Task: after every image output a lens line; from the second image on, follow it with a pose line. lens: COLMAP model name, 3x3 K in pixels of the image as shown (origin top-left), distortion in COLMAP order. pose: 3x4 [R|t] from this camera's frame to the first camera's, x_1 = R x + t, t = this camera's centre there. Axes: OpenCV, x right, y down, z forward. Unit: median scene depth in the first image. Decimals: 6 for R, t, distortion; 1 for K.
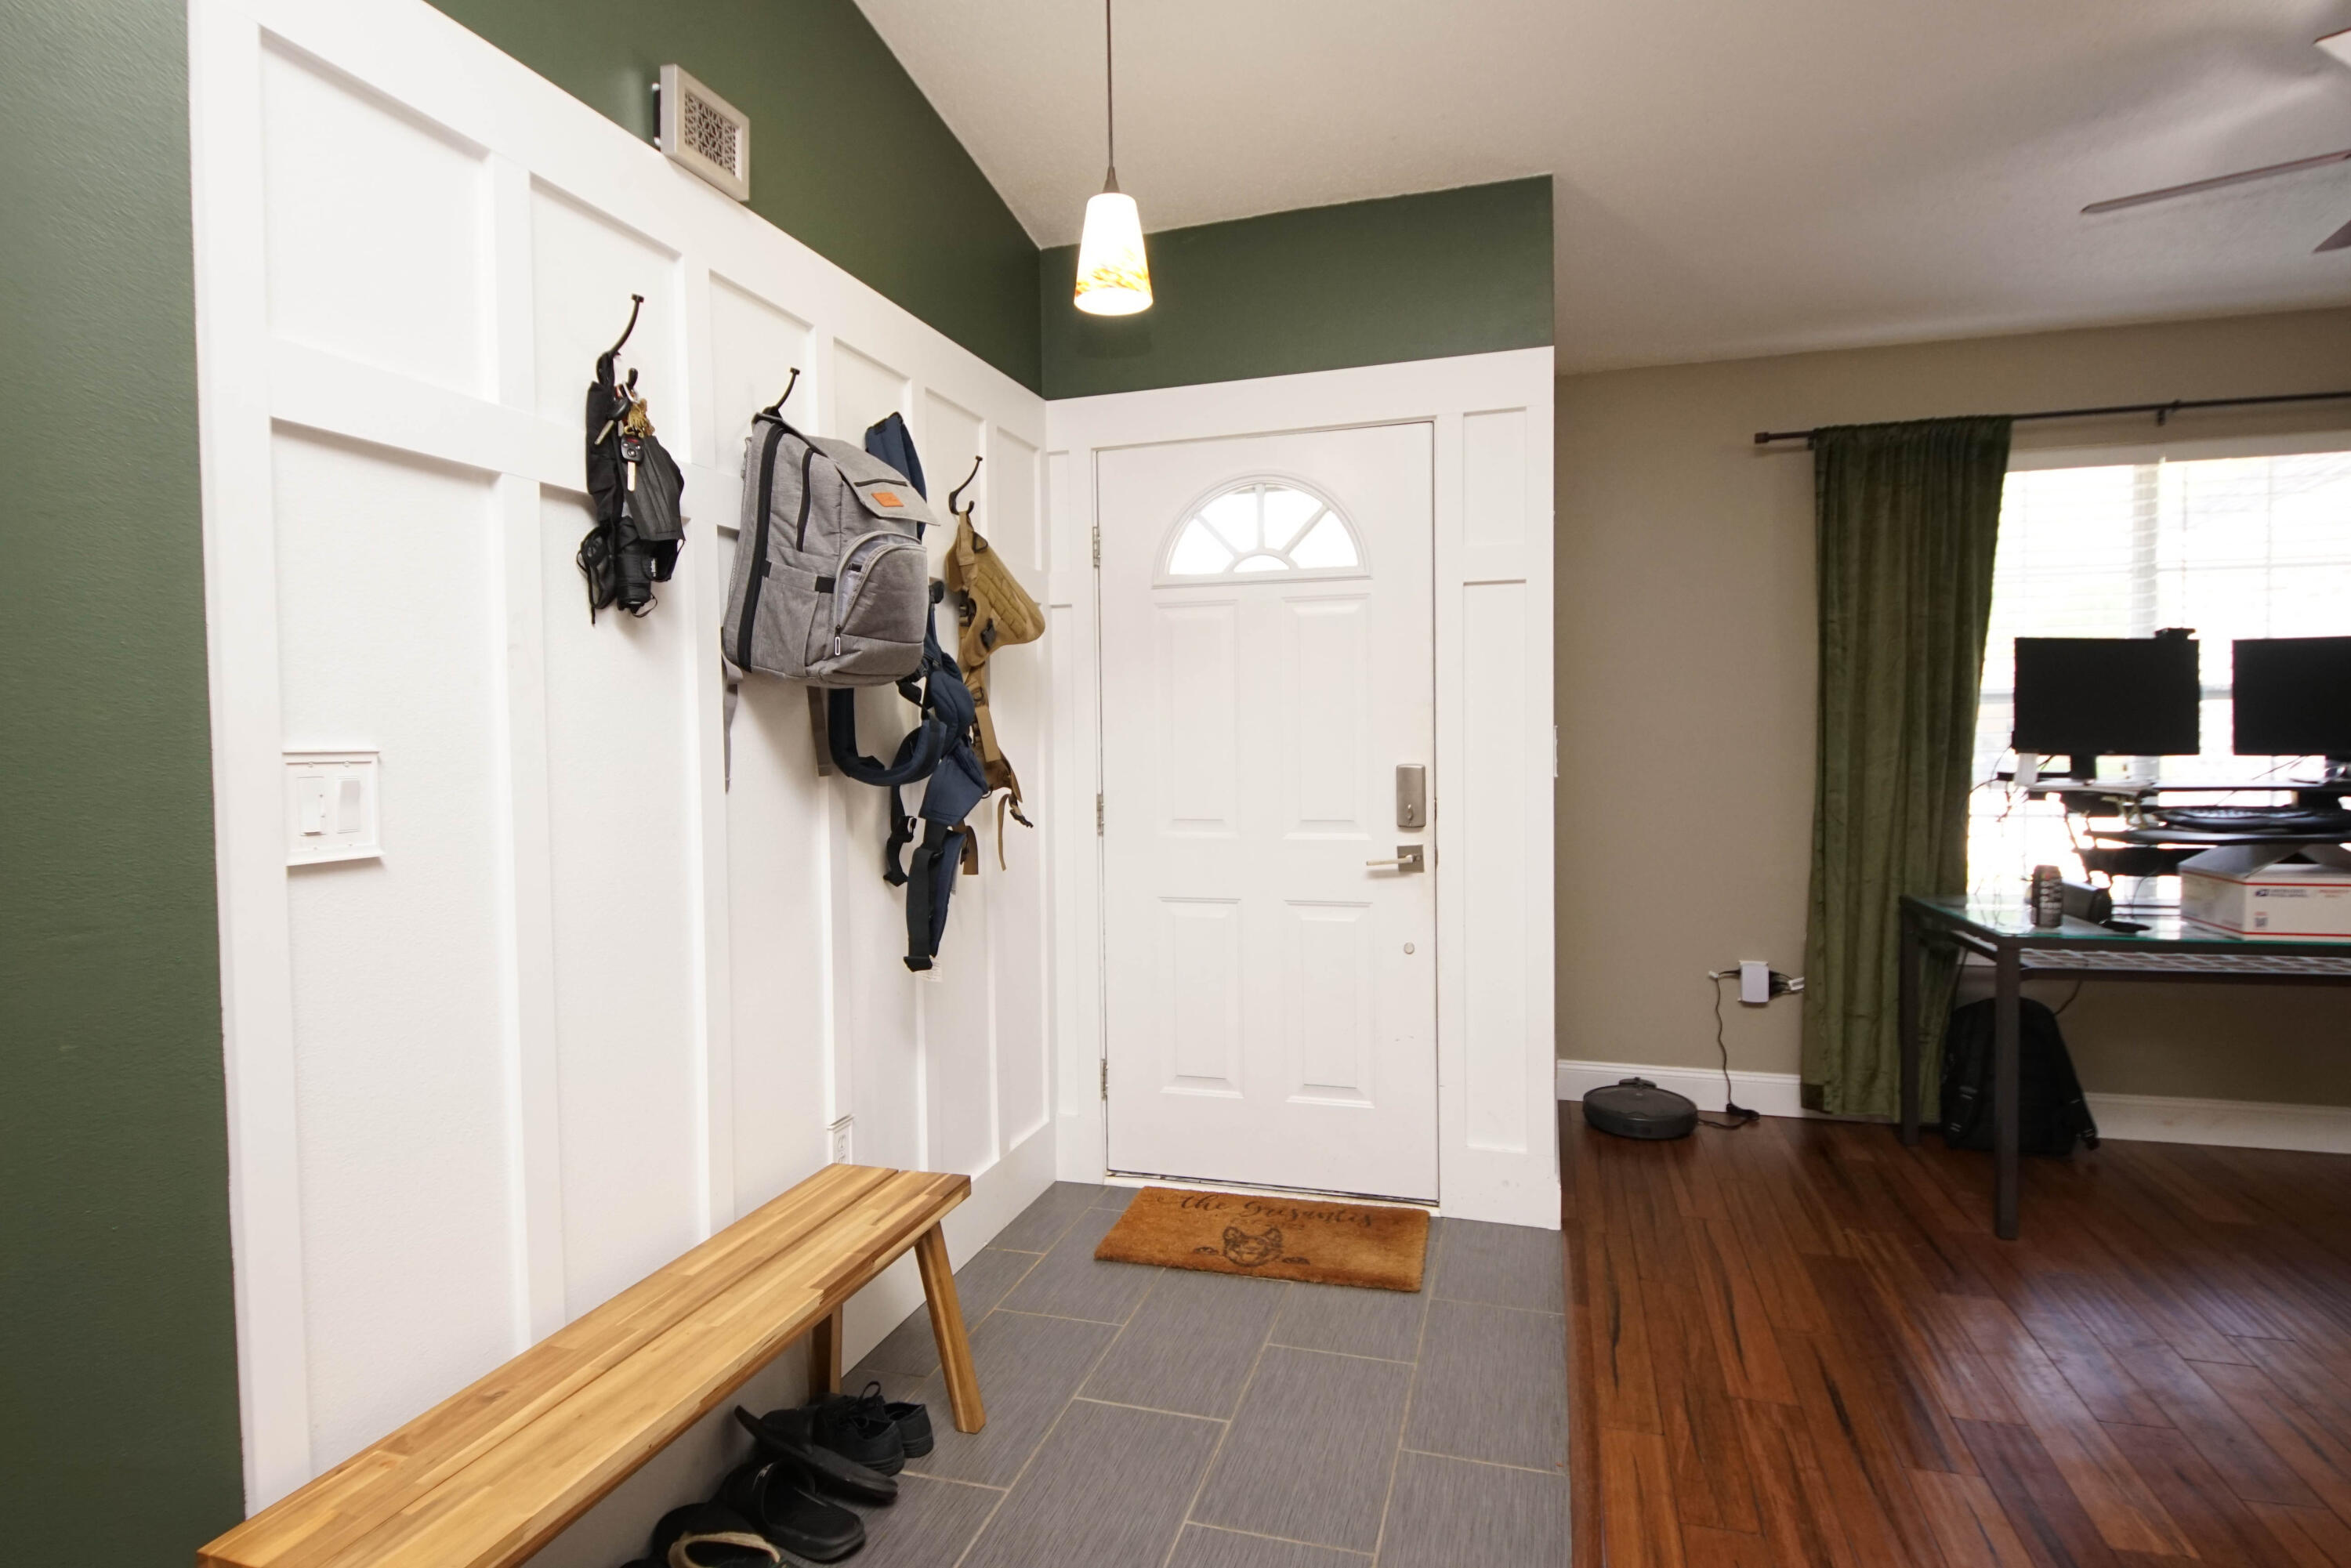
lens RADIAL K [[1261.7, 0, 1155.6], [0, 1261.7, 778.9], [0, 0, 1]] dist [0.032455, -0.027185]
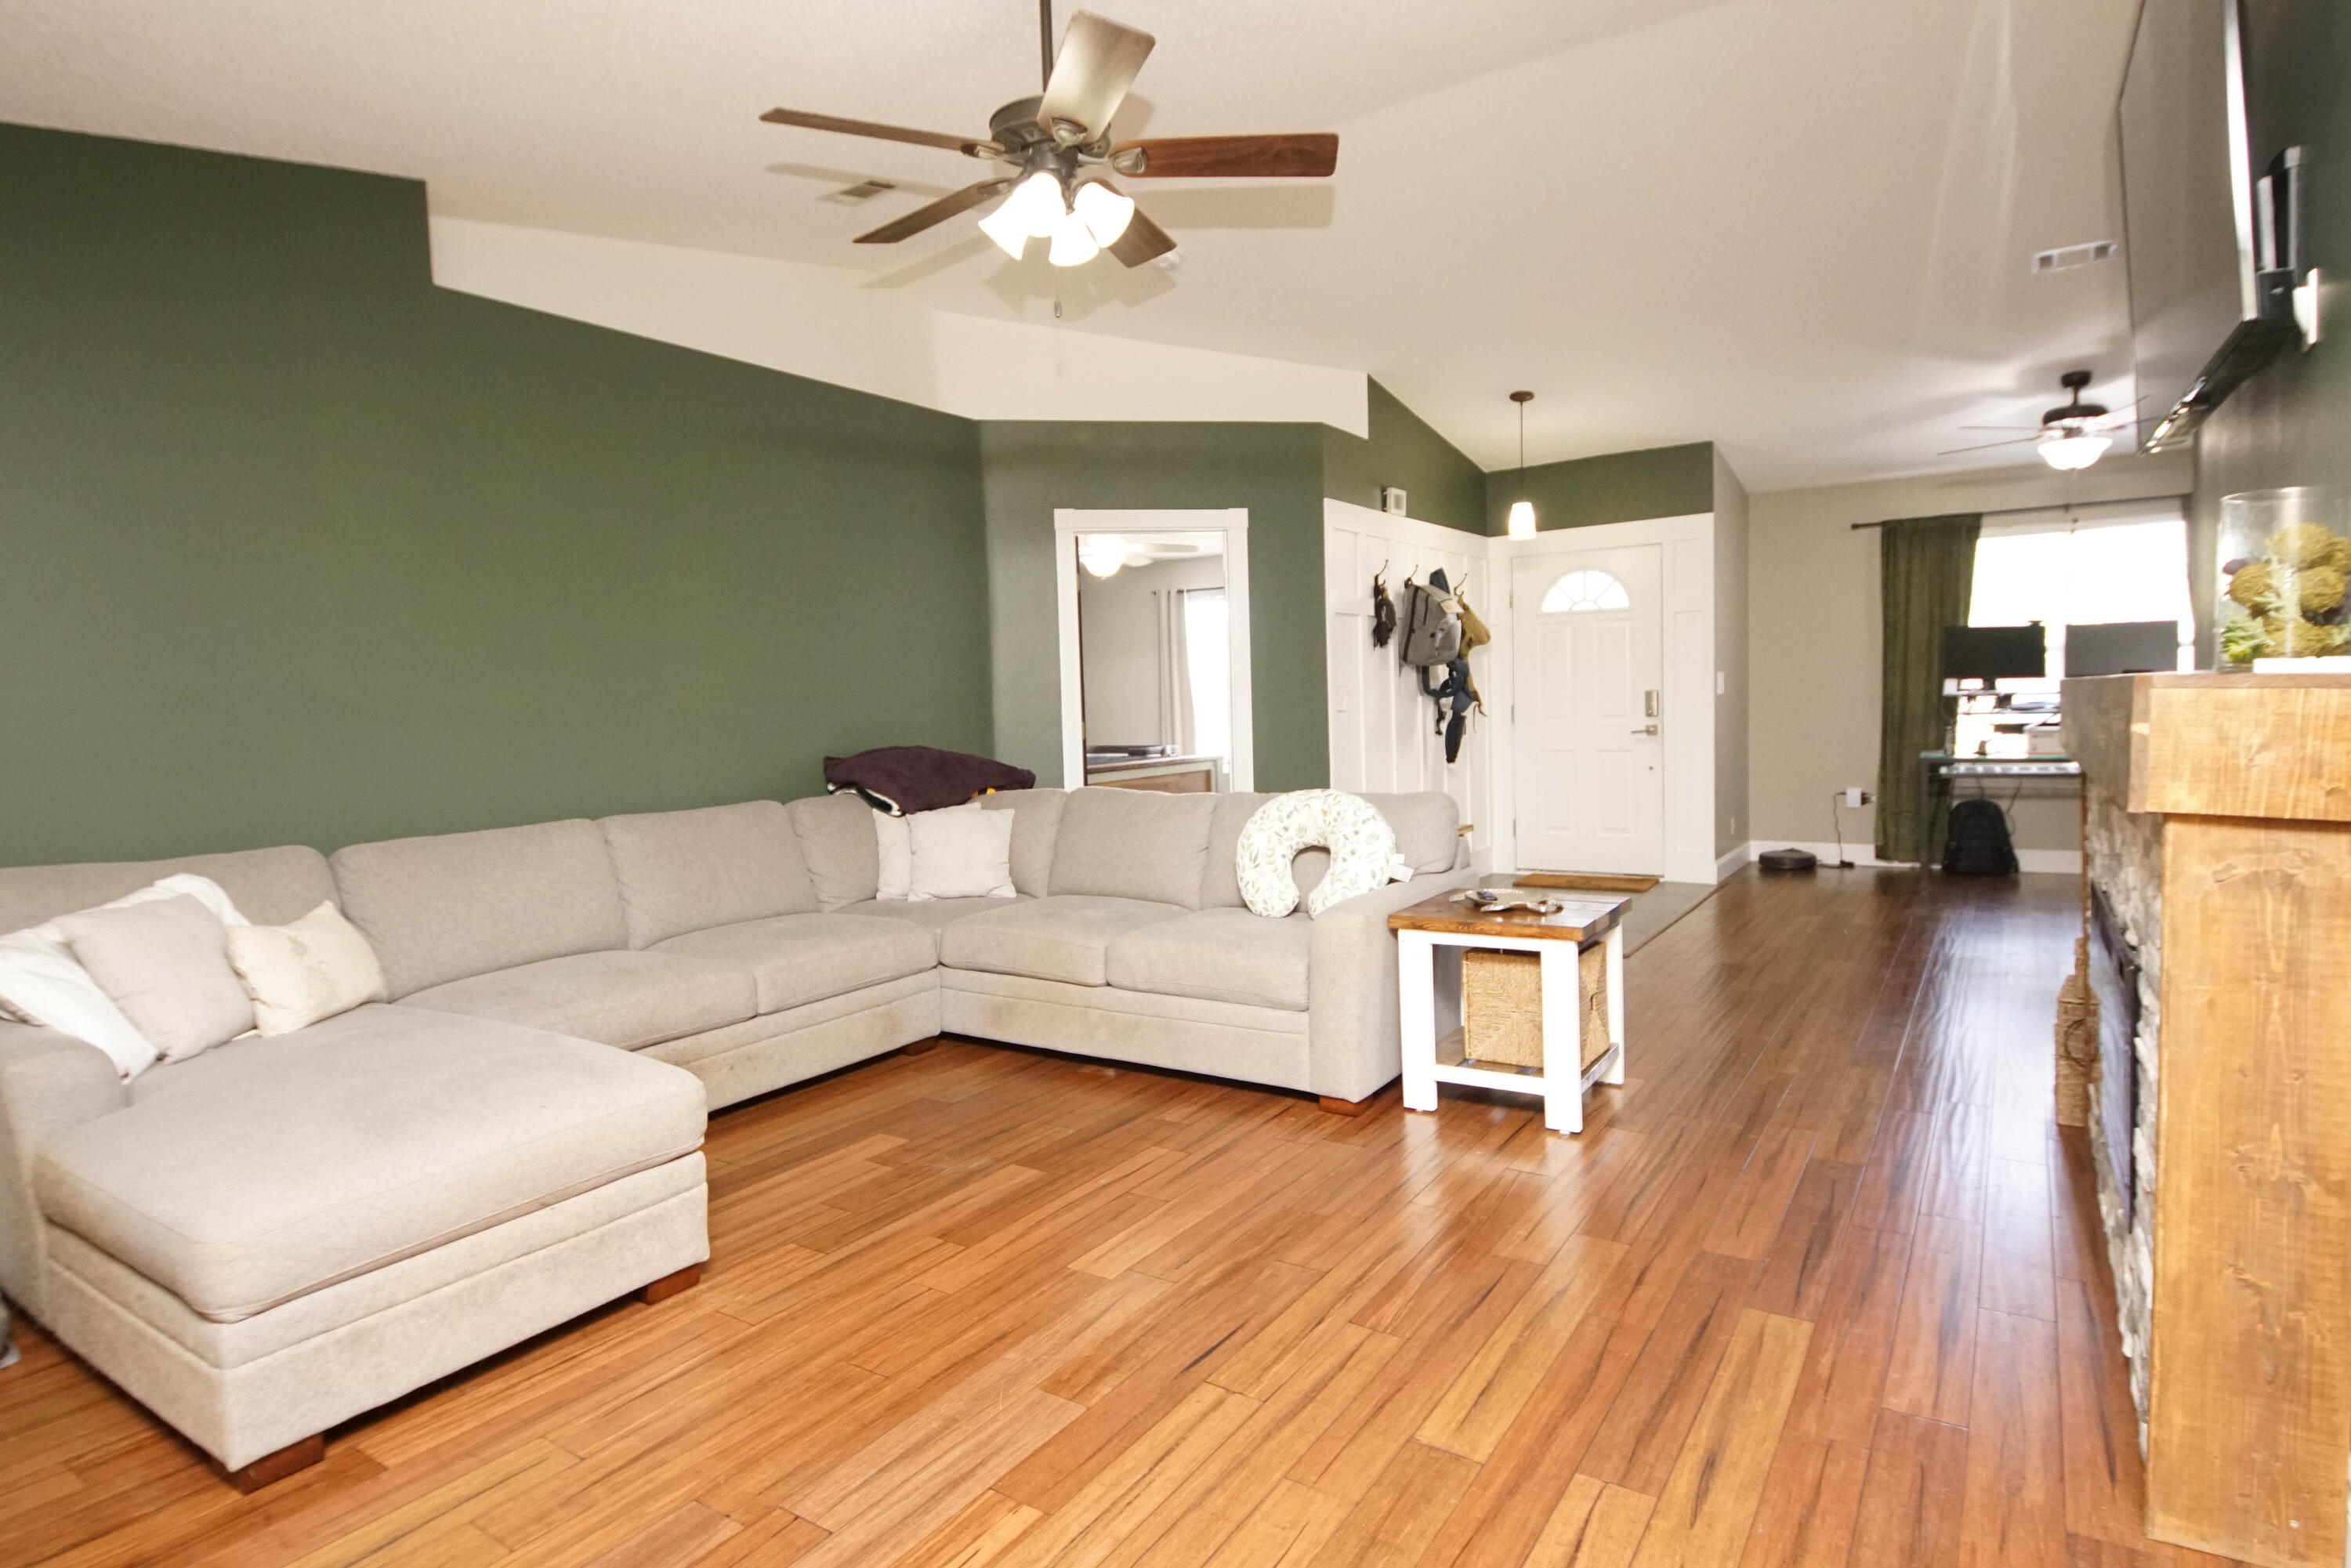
lens RADIAL K [[1261.7, 0, 1148.9], [0, 1261.7, 768.4], [0, 0, 1]] dist [0.032455, -0.027185]
pose [[0.954455, -0.002116, -0.298346, 0.012646], [0.008470, 0.999764, 0.020006, 0.077896], [0.298233, -0.021622, 0.954248, -1.509599]]
